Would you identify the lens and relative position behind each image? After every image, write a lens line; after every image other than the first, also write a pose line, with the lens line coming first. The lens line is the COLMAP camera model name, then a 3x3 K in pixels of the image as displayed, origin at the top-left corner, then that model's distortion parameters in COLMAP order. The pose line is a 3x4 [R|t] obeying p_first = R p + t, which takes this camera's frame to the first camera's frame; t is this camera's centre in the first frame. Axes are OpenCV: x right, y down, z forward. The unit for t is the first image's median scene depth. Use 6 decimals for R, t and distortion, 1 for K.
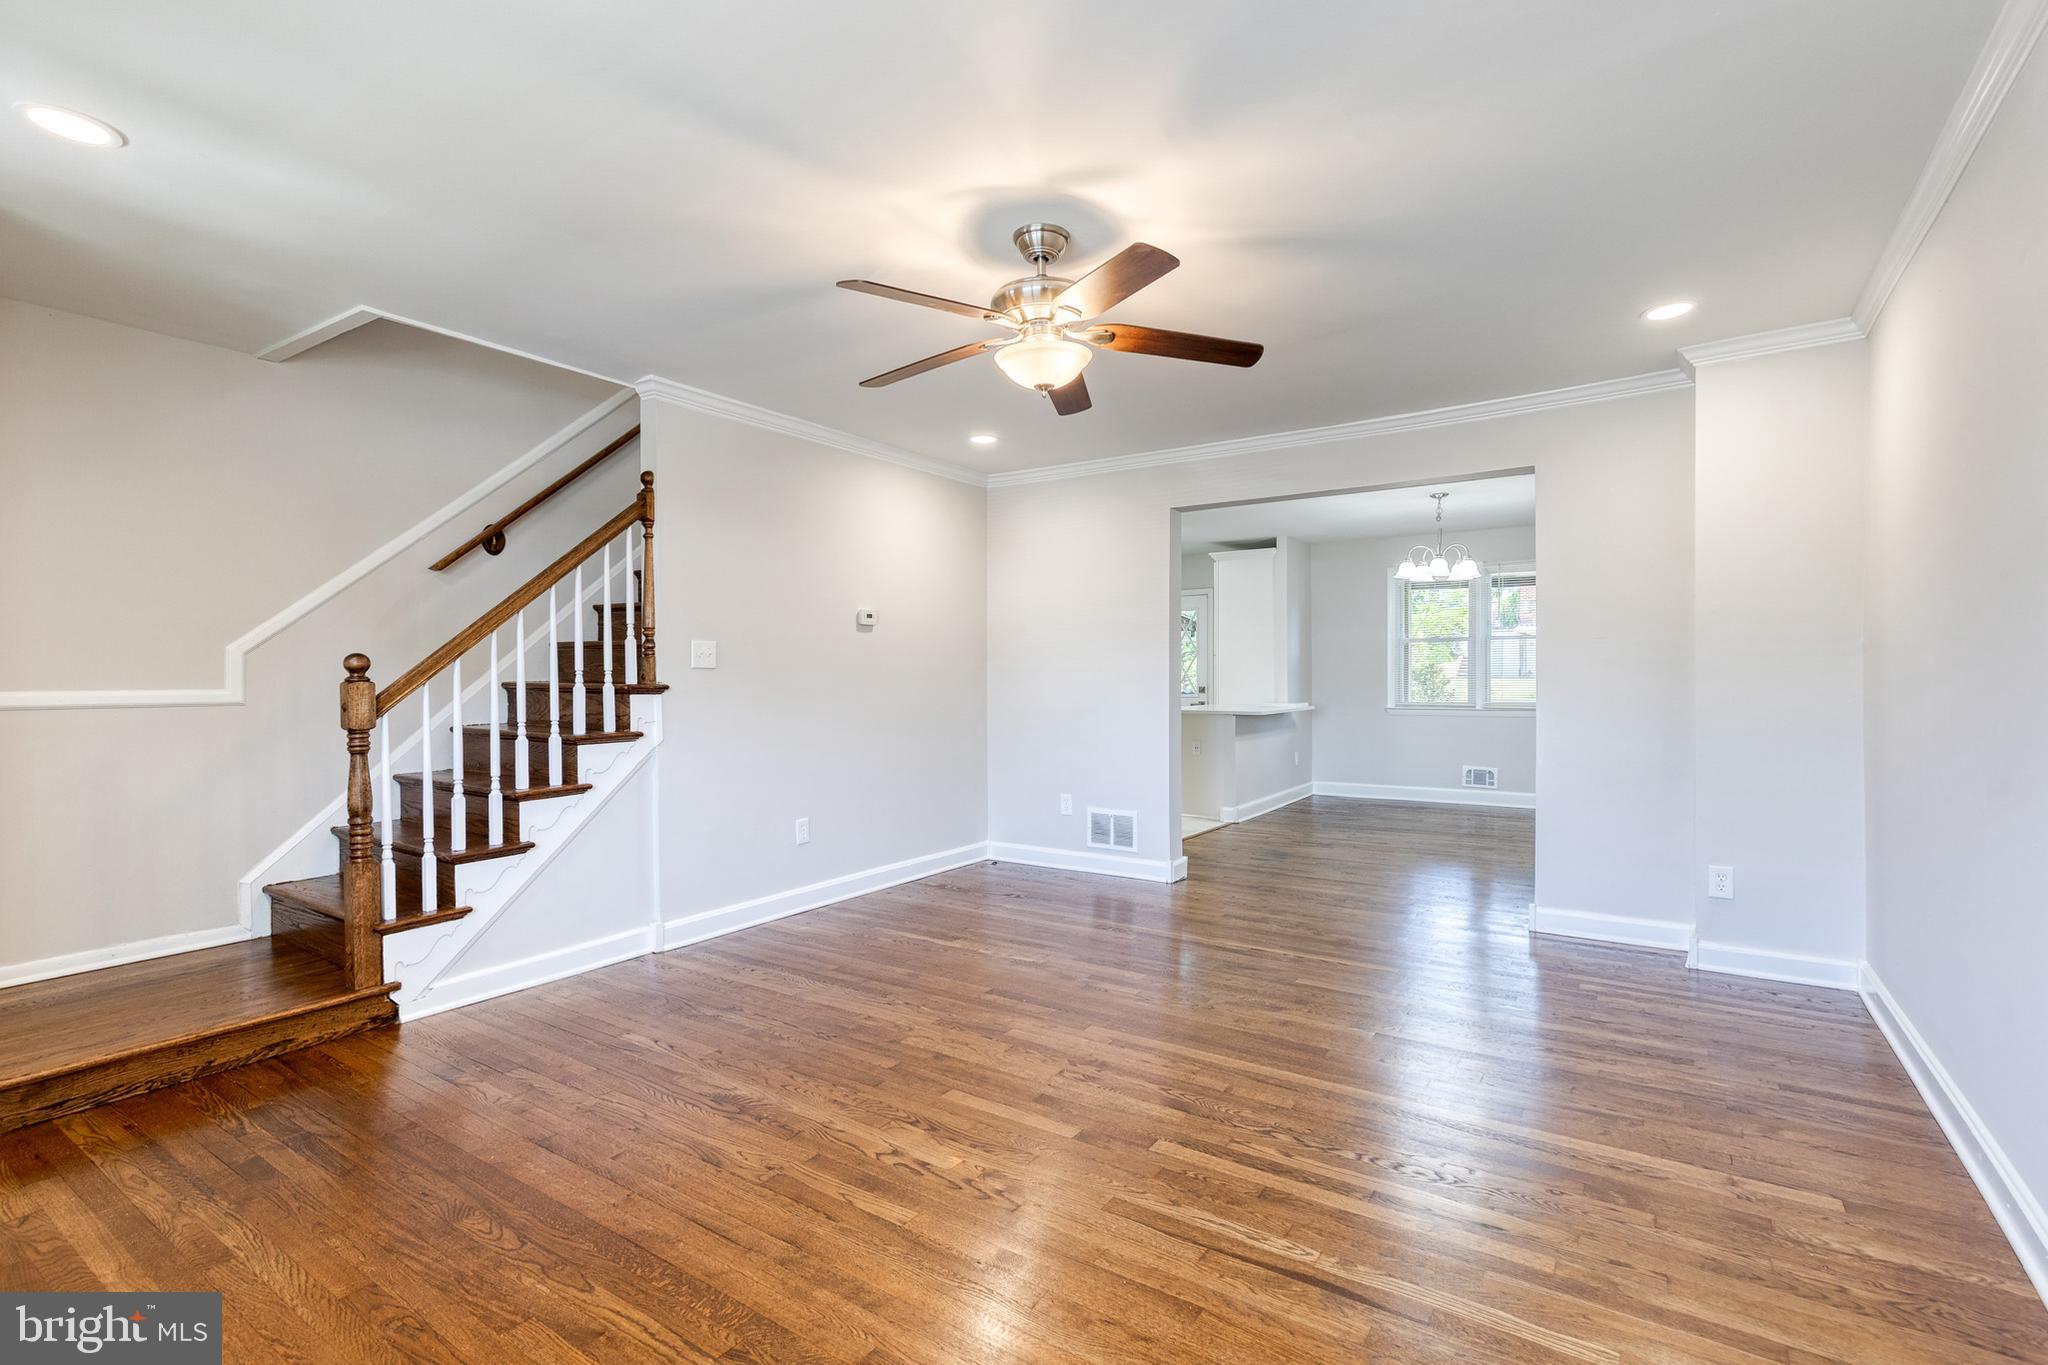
lens RADIAL K [[936.4, 0, 1046.5], [0, 936.4, 678.7], [0, 0, 1]] dist [0.006427, -0.001833]
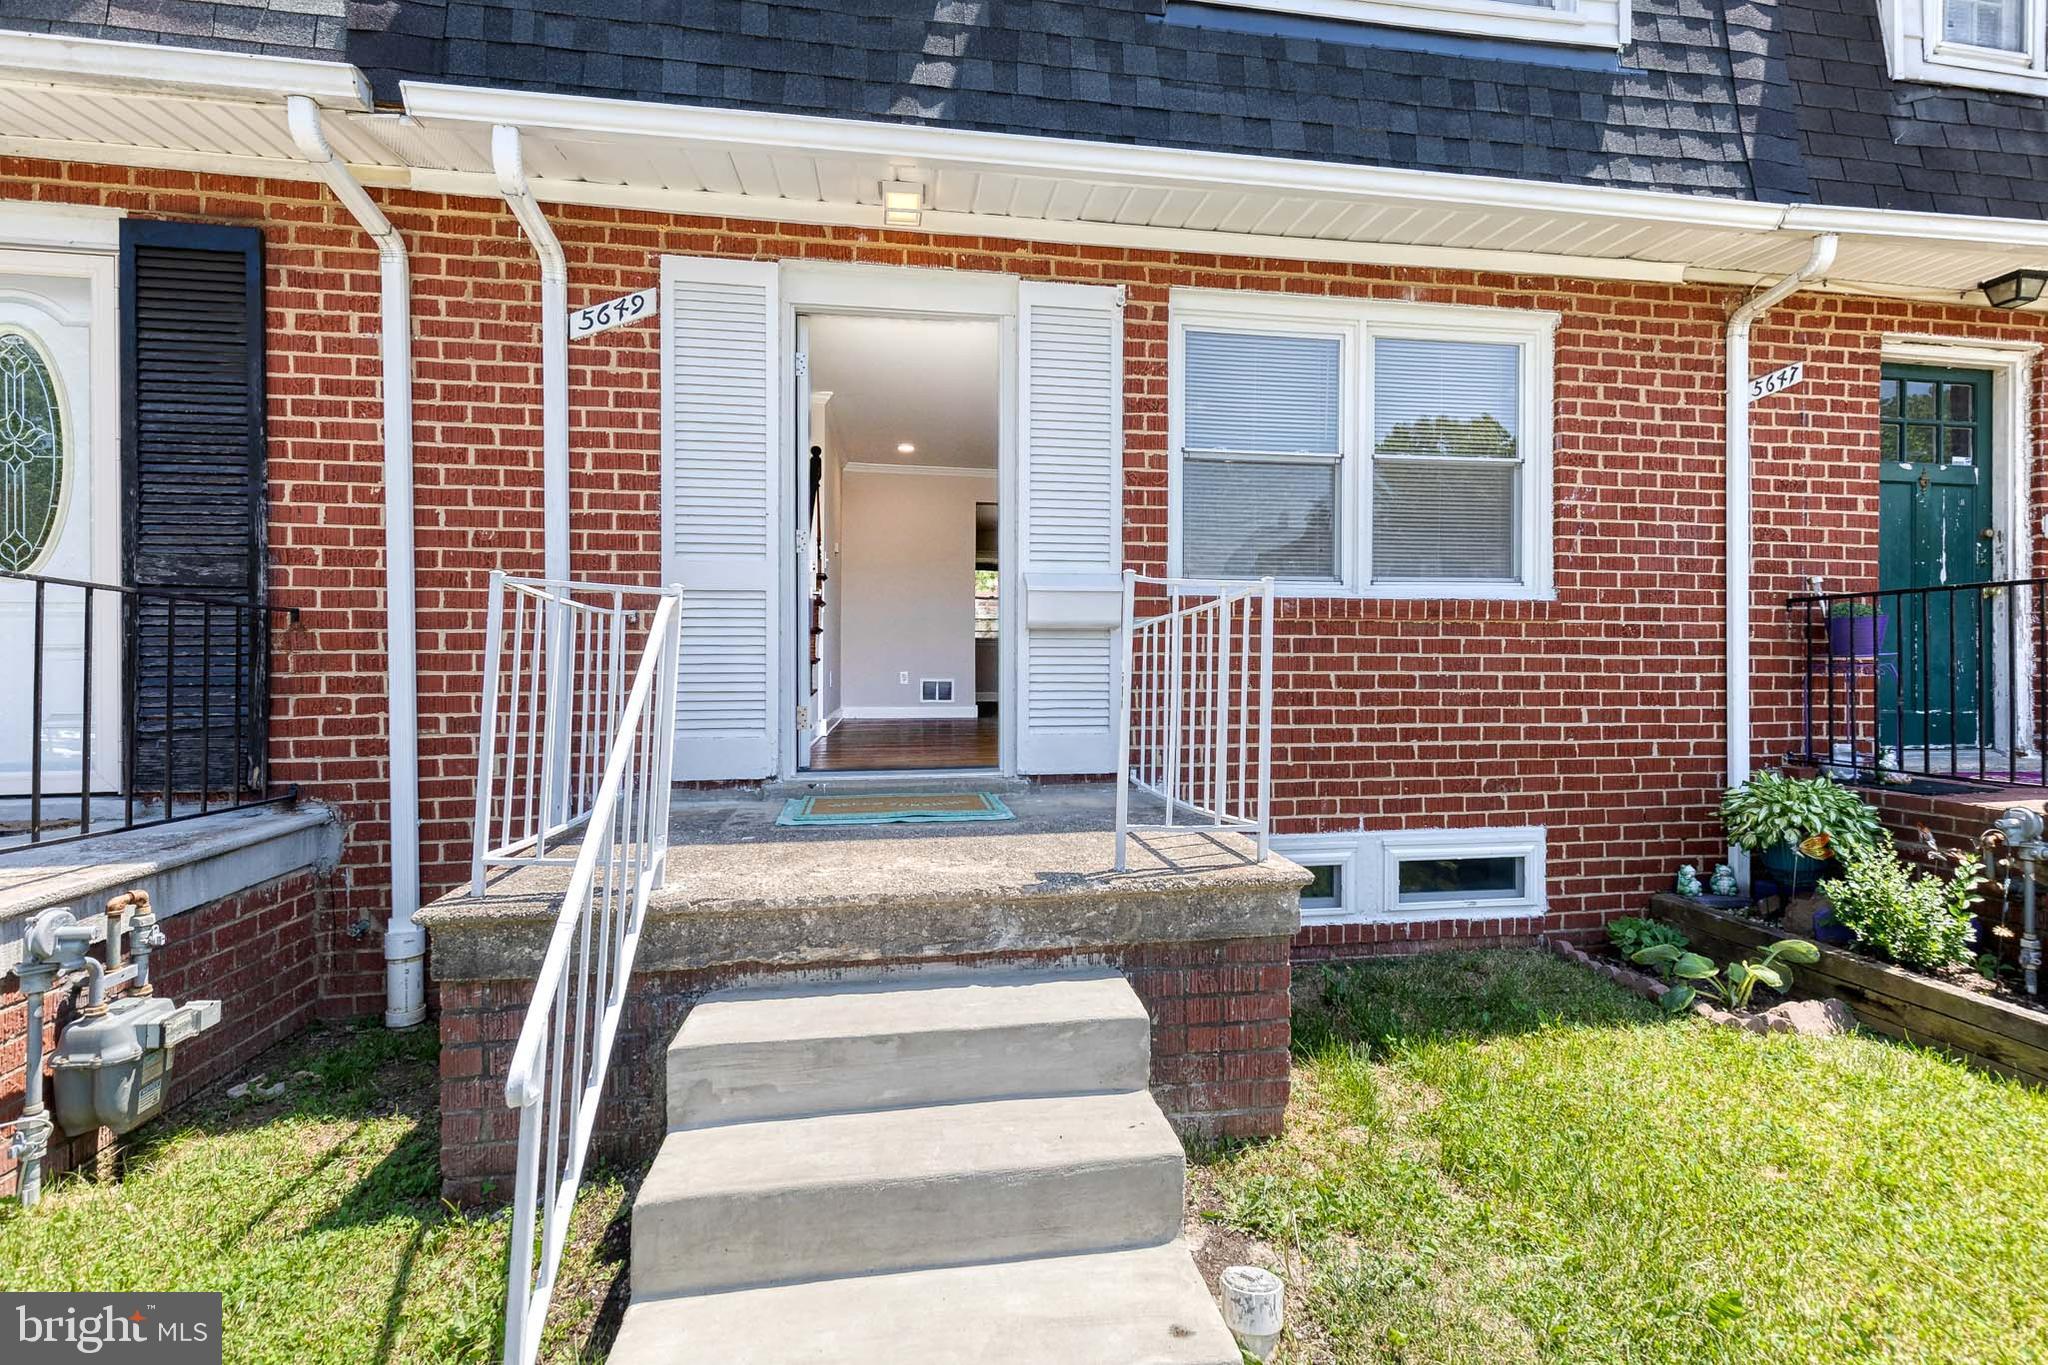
lens RADIAL K [[958.0, 0, 1025.3], [0, 958.0, 667.5], [0, 0, 1]] dist [0.010972, -0.000389]
pose [[0.748504, 0.005018, 0.663111, -1.195510], [-0.003251, 0.999987, -0.003897, 0.161971], [-0.663122, 0.000761, 0.748511, -0.477197]]
